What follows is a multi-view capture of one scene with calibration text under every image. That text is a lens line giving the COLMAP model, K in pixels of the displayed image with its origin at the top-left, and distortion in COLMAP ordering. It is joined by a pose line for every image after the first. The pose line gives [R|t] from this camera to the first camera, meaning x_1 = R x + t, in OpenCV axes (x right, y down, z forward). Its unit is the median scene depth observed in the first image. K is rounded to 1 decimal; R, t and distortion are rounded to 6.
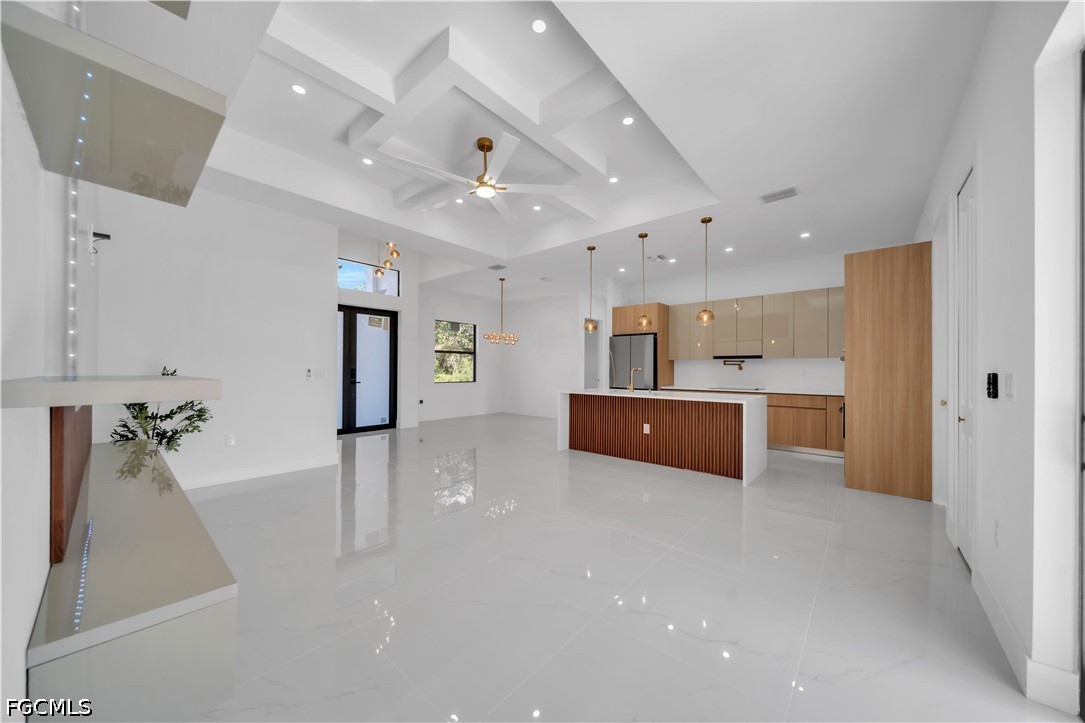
lens RADIAL K [[374.9, 0, 541.6], [0, 374.9, 368.4], [0, 0, 1]] dist [0.000233, -0.001050]
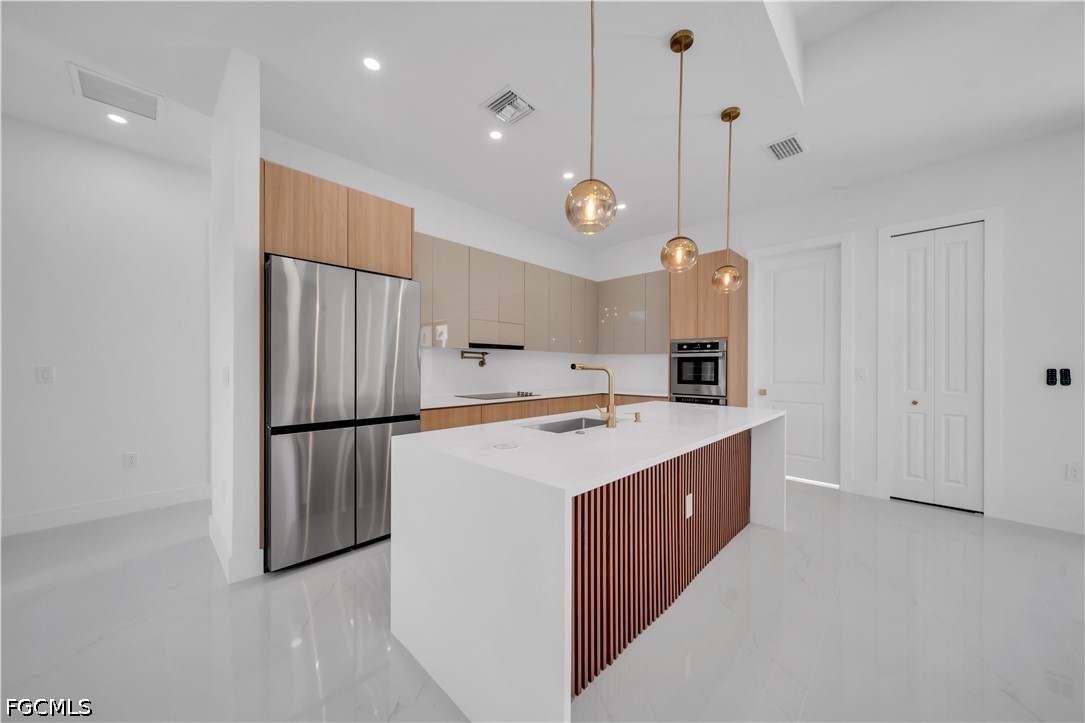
lens RADIAL K [[374.9, 0, 547.1], [0, 374.9, 361.6], [0, 0, 1]] dist [0.000233, -0.001050]
pose [[0.044327, 0.005150, 0.999004, -0.104059], [-0.001082, 0.999986, -0.005107, -0.001004], [-0.999016, -0.000854, 0.044332, 0.827597]]
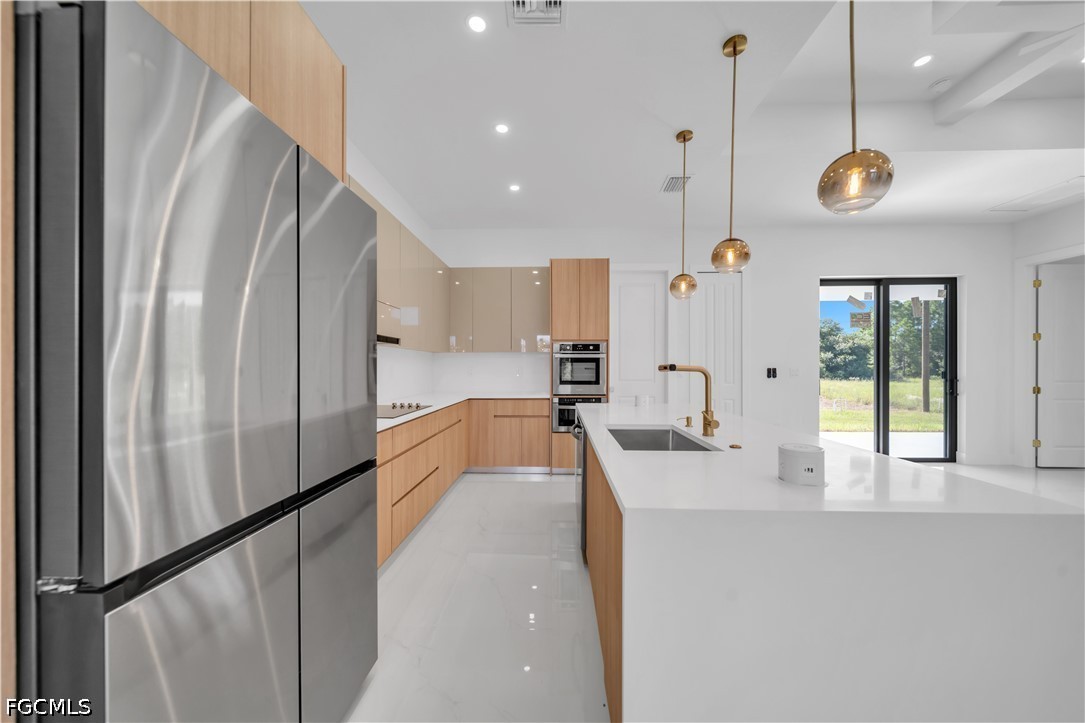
lens RADIAL K [[374.9, 0, 546.6], [0, 374.9, 367.9], [0, 0, 1]] dist [0.000233, -0.001050]
pose [[-0.628270, -0.007593, 0.777958, 0.056931], [-0.003794, 0.999970, 0.006697, 0.001003], [-0.777986, 0.001256, -0.628280, 1.043077]]
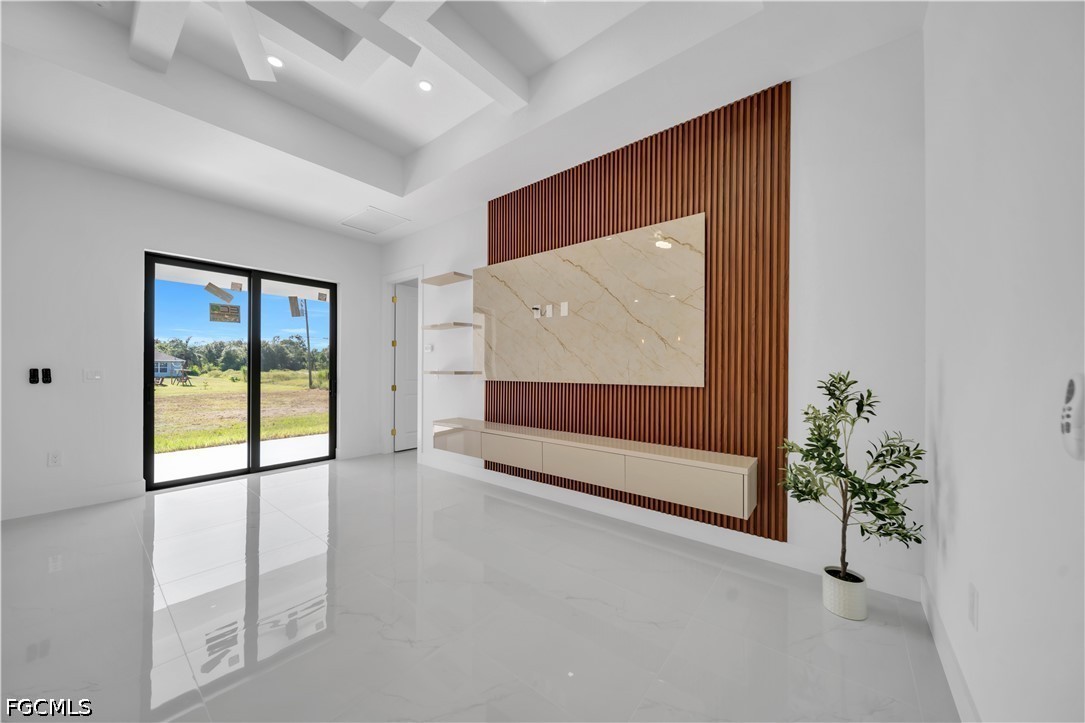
lens RADIAL K [[374.9, 0, 546.0], [0, 374.9, 366.7], [0, 0, 1]] dist [0.000233, -0.001050]
pose [[-0.999294, -0.009729, -0.036300, -0.268389], [-0.009467, 0.999928, -0.007375, -0.000798], [0.036369, -0.007026, -0.999314, 0.760029]]
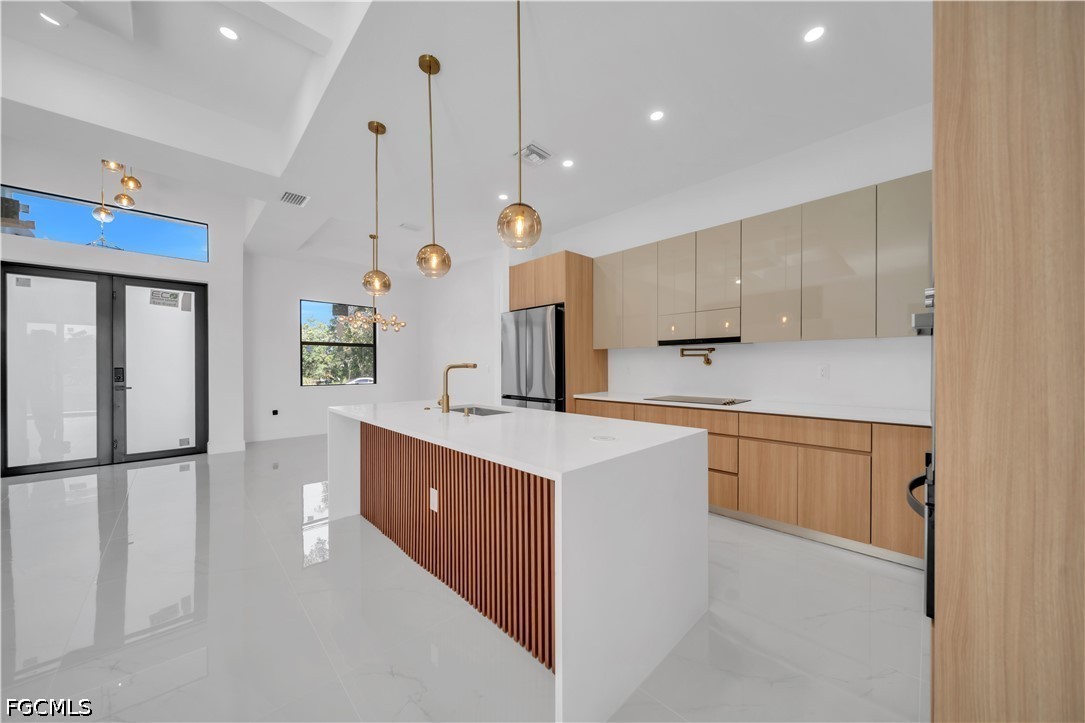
lens RADIAL K [[374.9, 0, 545.2], [0, 374.9, 368.7], [0, 0, 1]] dist [0.000233, -0.001050]
pose [[0.996088, -0.006538, -0.088121, 0.328488], [0.007344, 0.999934, 0.008822, 0.002678], [0.088058, -0.009435, 0.996071, 0.416813]]
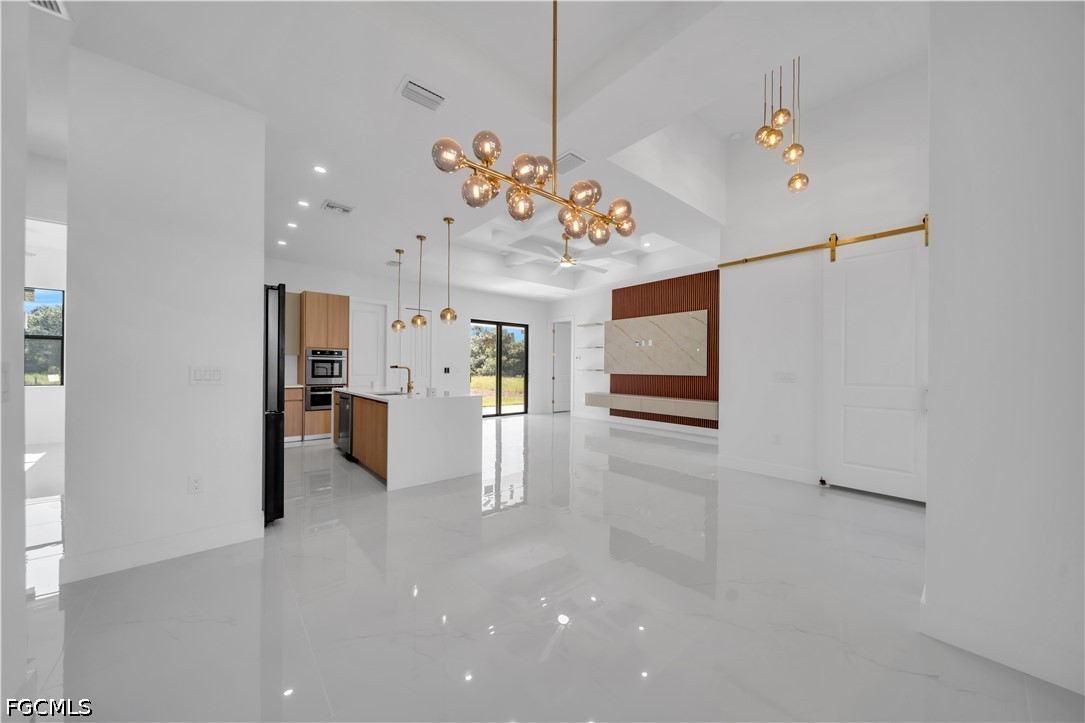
lens RADIAL K [[374.9, 0, 544.1], [0, 374.9, 368.0], [0, 0, 1]] dist [0.000233, -0.001050]
pose [[-0.988510, -0.014697, 0.150442, -0.163025], [-0.014674, 0.999892, 0.001262, -0.000495], [-0.150444, -0.000960, -0.988618, 1.442999]]
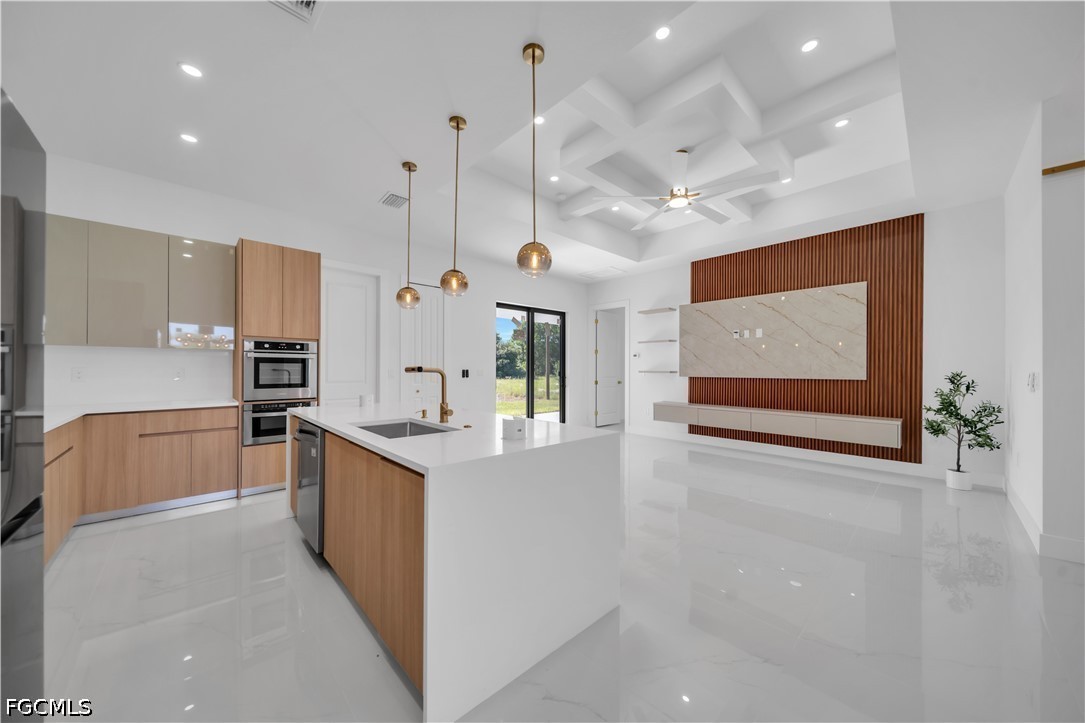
lens RADIAL K [[374.9, 0, 545.0], [0, 374.9, 367.1], [0, 0, 1]] dist [0.000233, -0.001050]
pose [[-0.994615, -0.008804, 0.103267, 0.064282], [-0.009245, 0.999950, -0.003797, 0.000428], [-0.103228, -0.004731, -0.994646, 1.117760]]
